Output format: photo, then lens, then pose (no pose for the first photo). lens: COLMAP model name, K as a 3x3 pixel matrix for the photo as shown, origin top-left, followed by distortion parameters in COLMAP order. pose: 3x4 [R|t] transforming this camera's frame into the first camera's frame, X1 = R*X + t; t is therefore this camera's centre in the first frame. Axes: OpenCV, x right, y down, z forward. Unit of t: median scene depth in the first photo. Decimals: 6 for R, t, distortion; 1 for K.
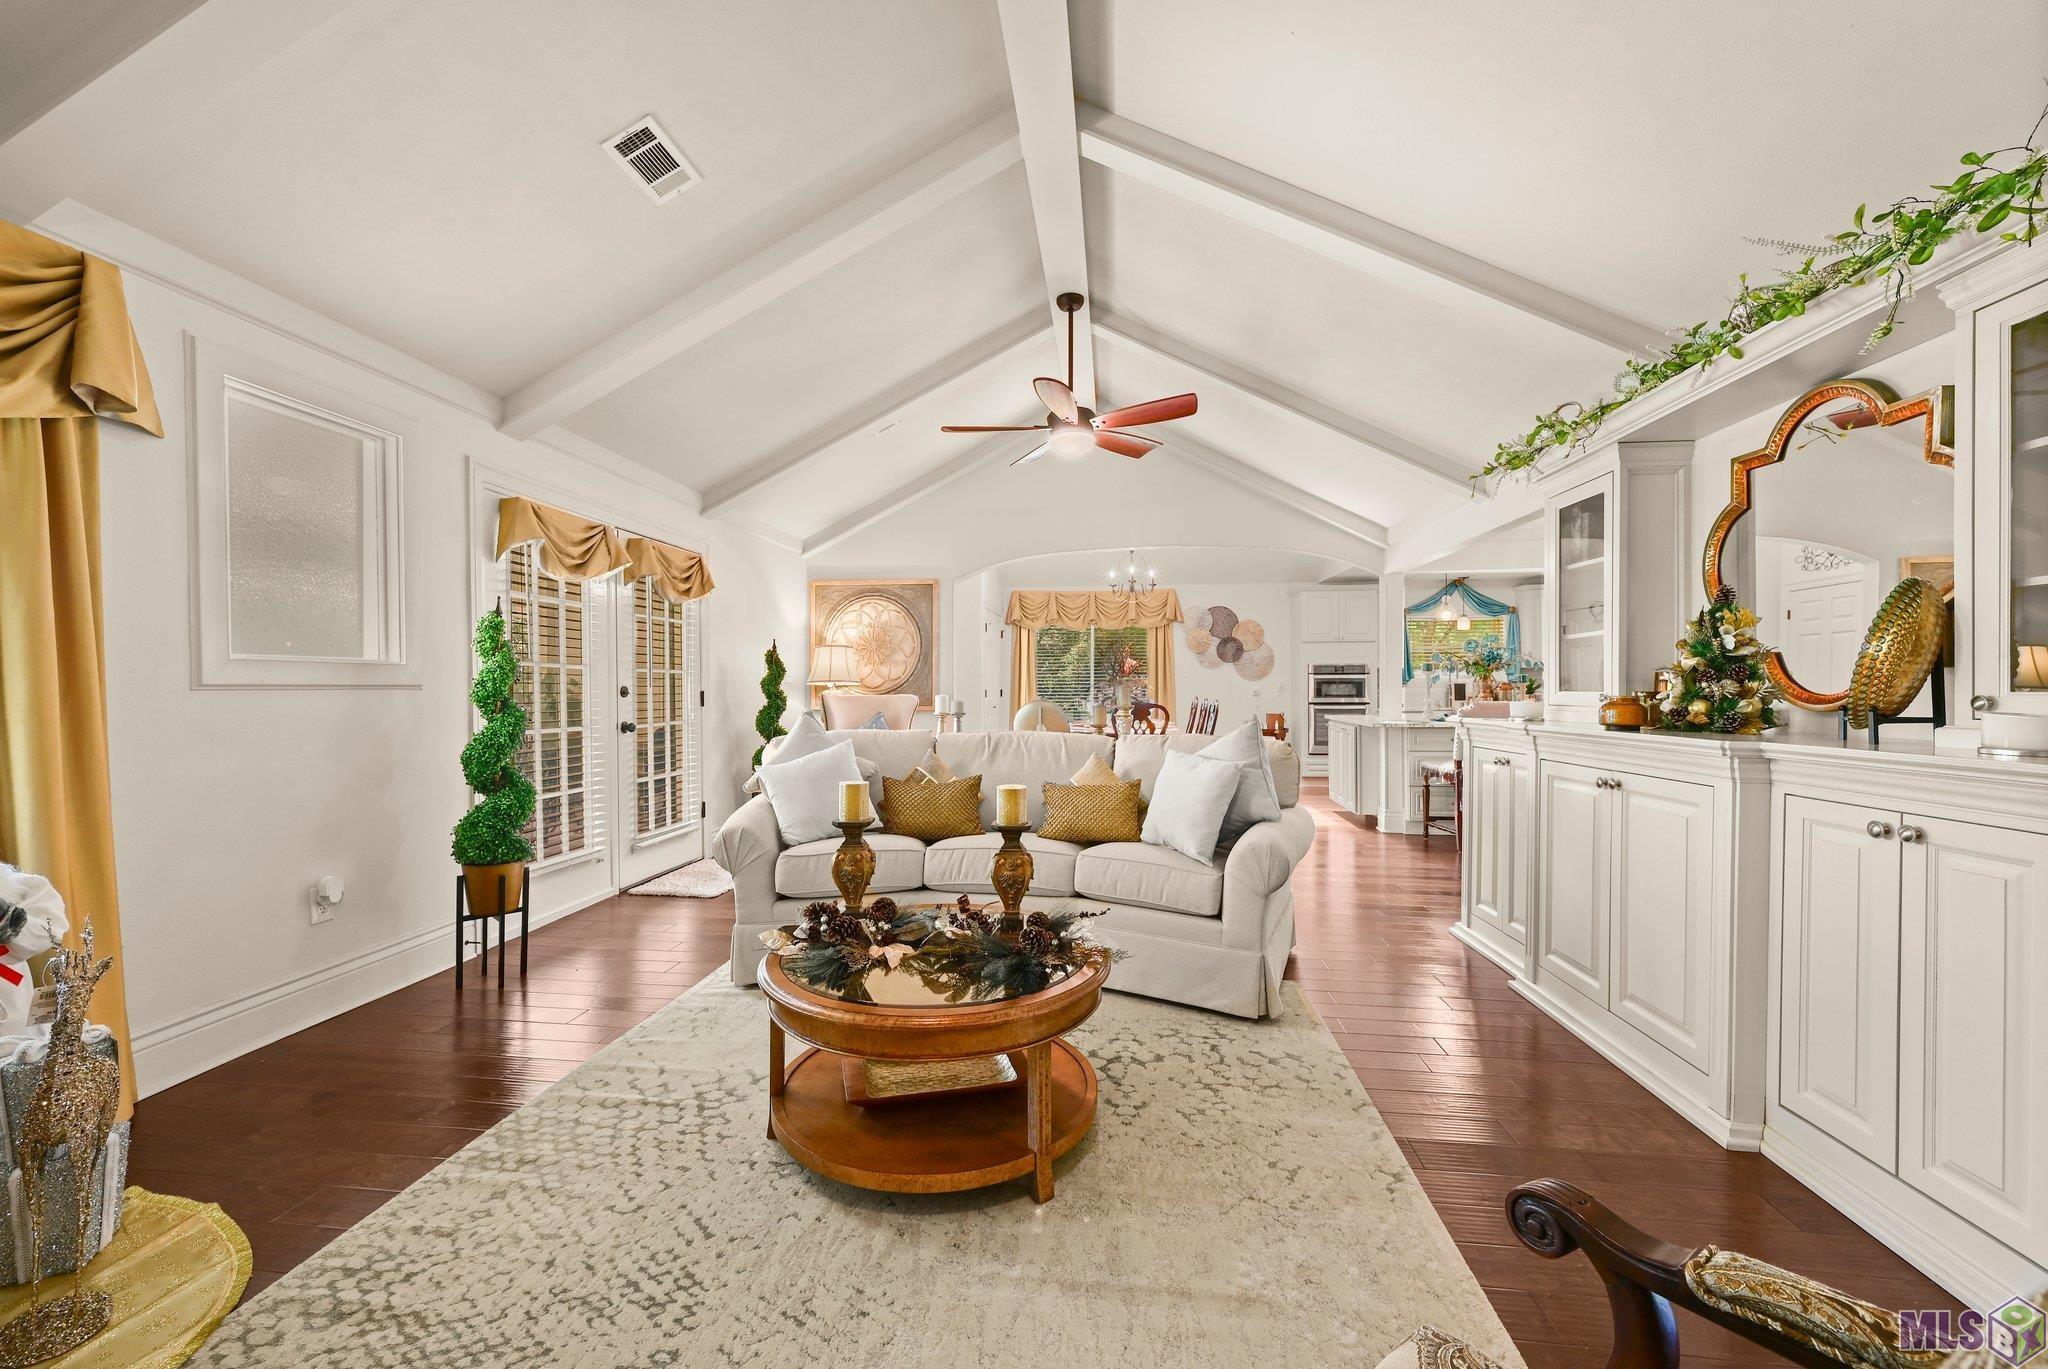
lens RADIAL K [[803.1, 0, 1012.2], [0, 803.1, 691.5], [0, 0, 1]] dist [0.001560, 0.000027]
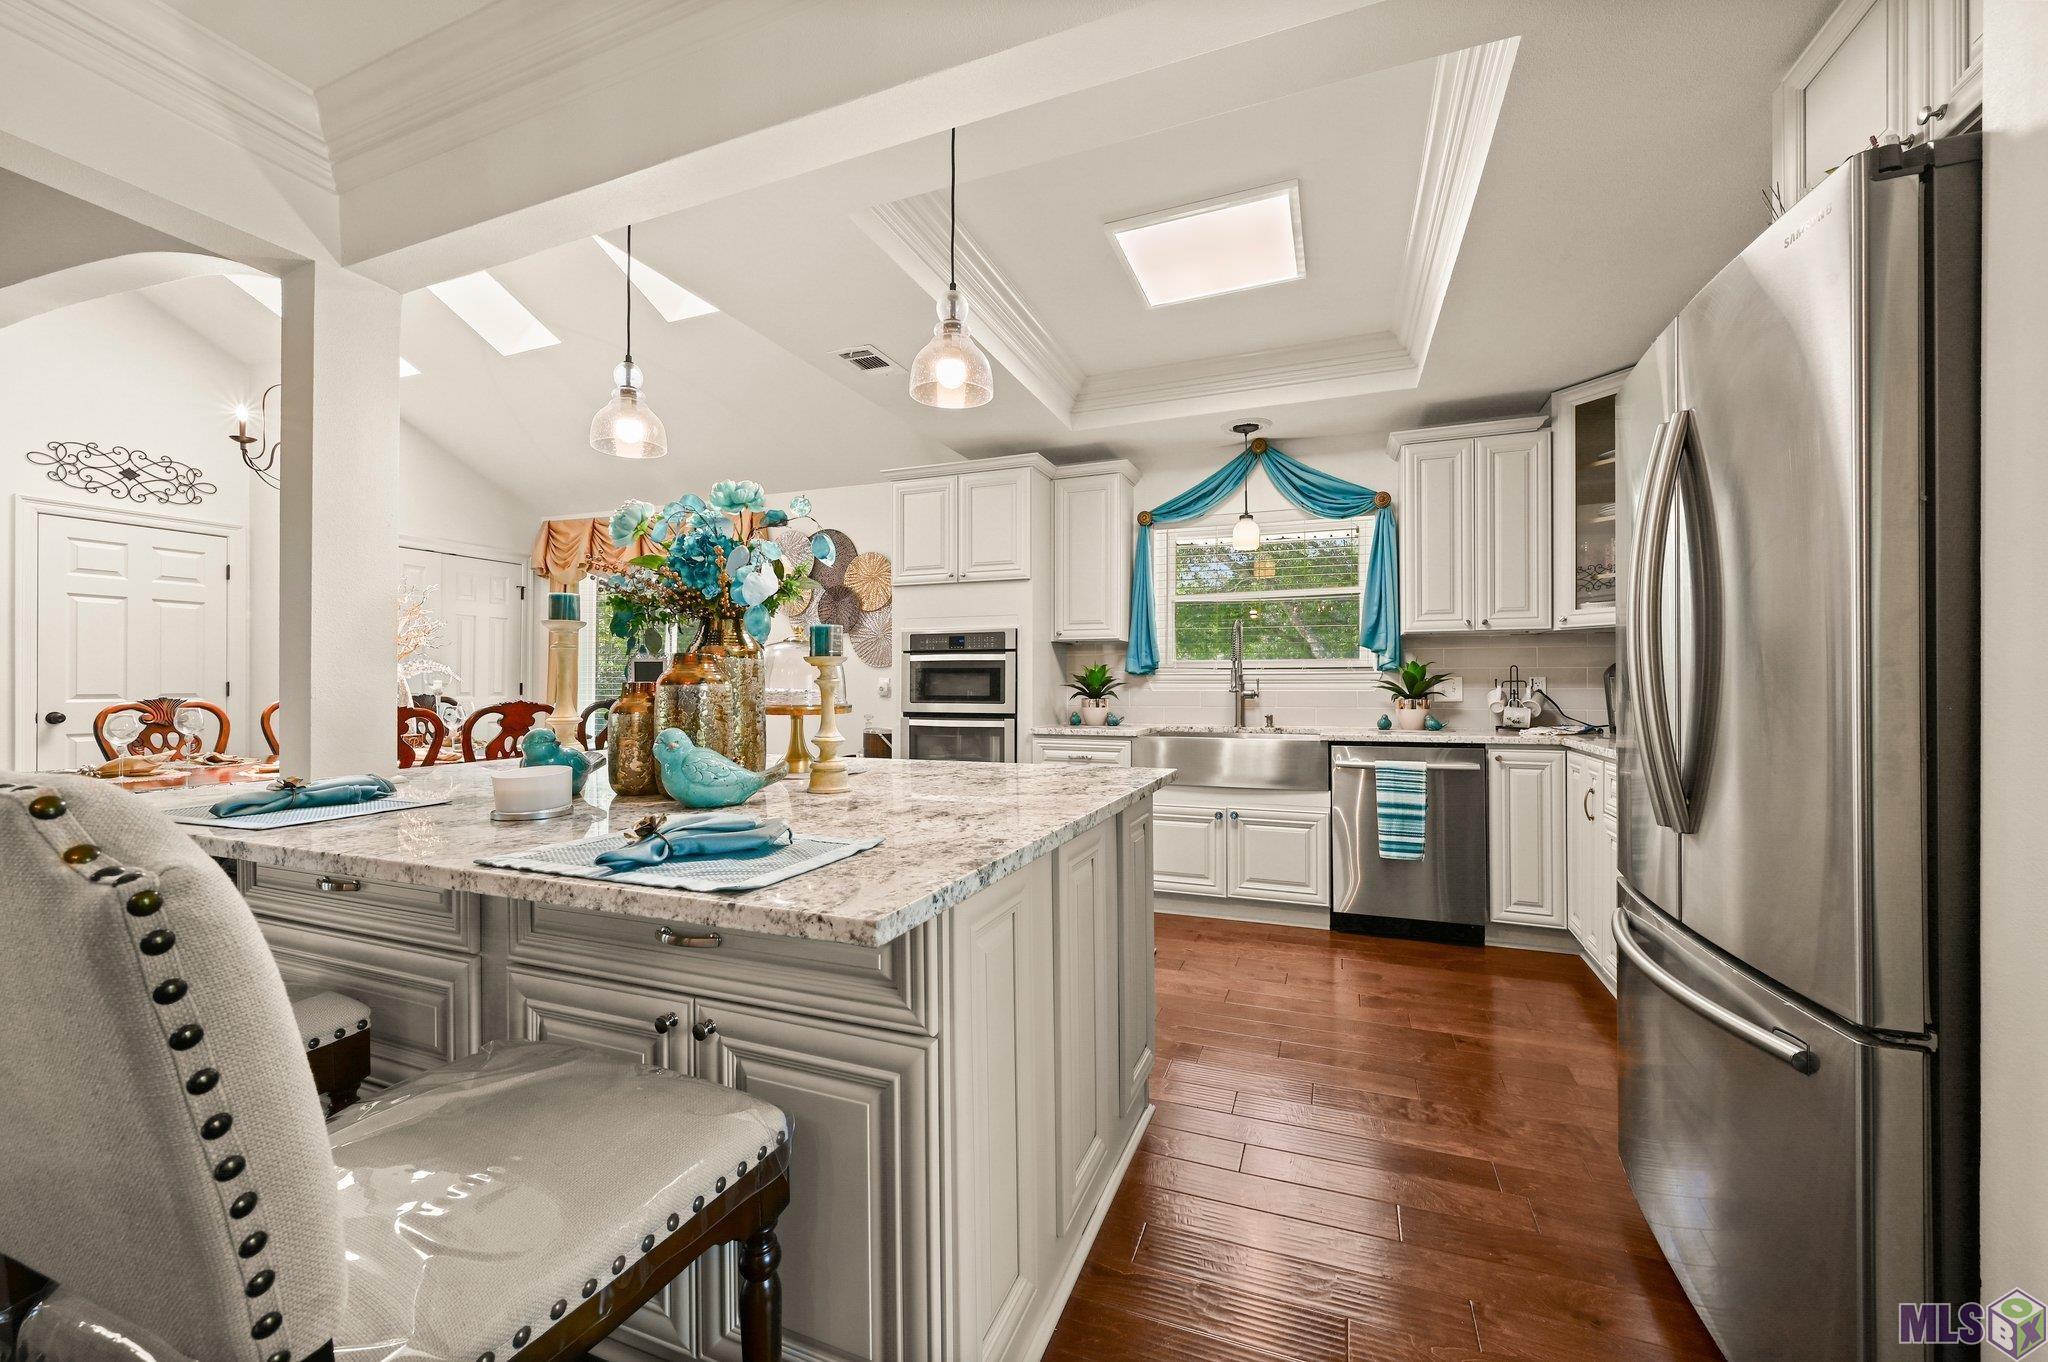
lens RADIAL K [[805.0, 0, 1016.4], [0, 805.0, 679.3], [0, 0, 1]] dist [-0.006877, 0.000909]
pose [[0.970755, -0.001279, -0.240070, 0.546961], [-0.000668, 0.999968, -0.008027, -0.002063], [0.240072, 0.007953, 0.970723, 0.546225]]
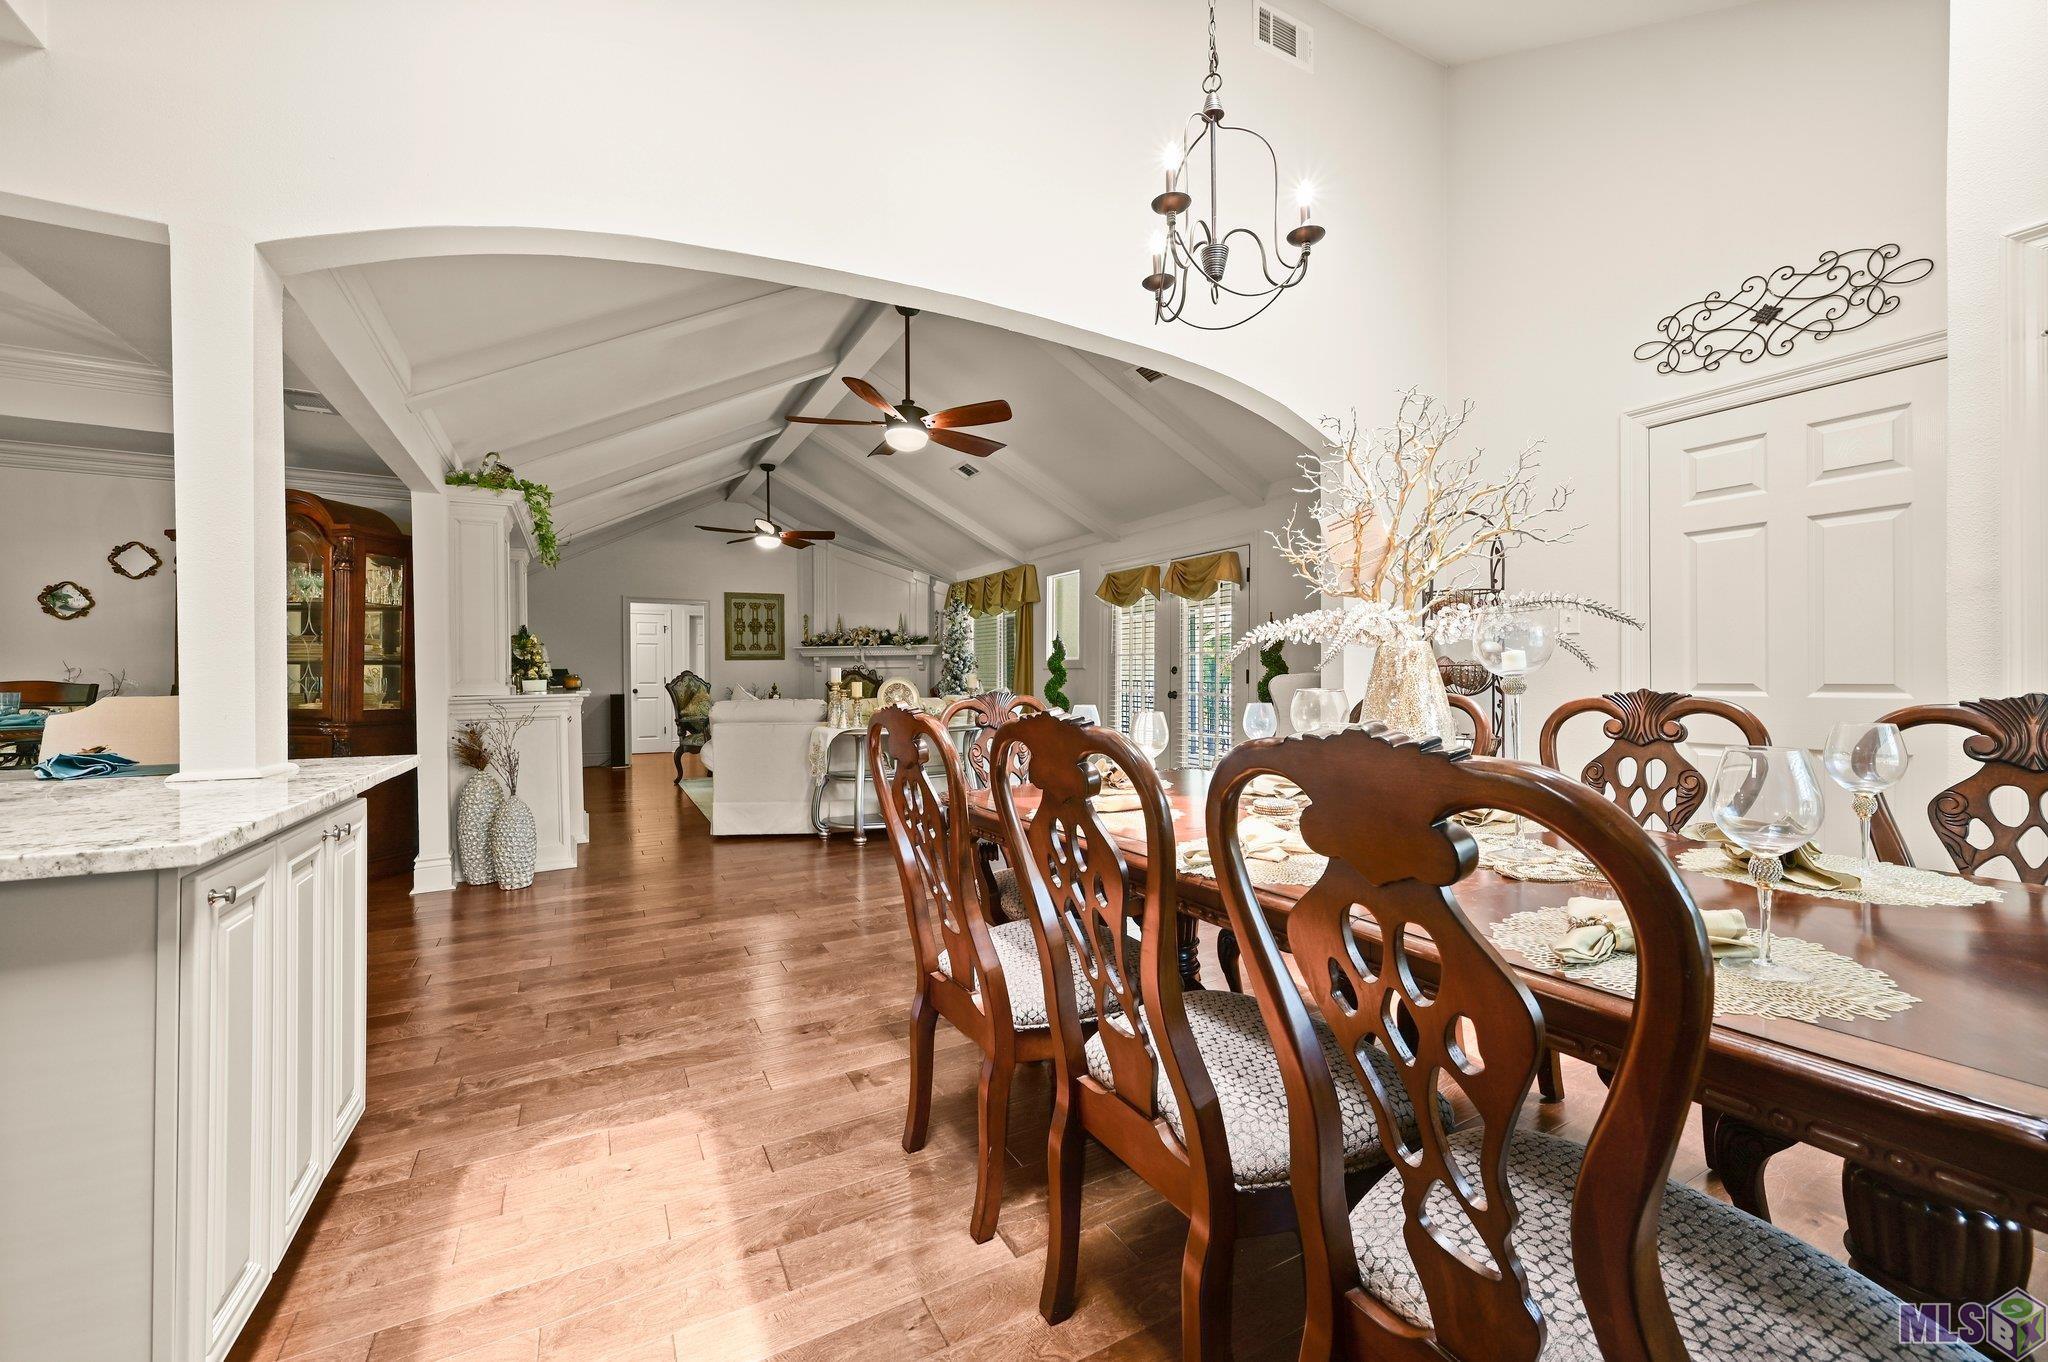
lens RADIAL K [[805.0, 0, 1020.2], [0, 805.0, 675.6], [0, 0, 1]] dist [-0.006877, 0.000909]
pose [[-0.810726, 0.004971, -0.585405, 0.285926], [0.003705, 0.999987, 0.003361, -0.002099], [0.585415, 0.000556, -0.810734, 0.979098]]
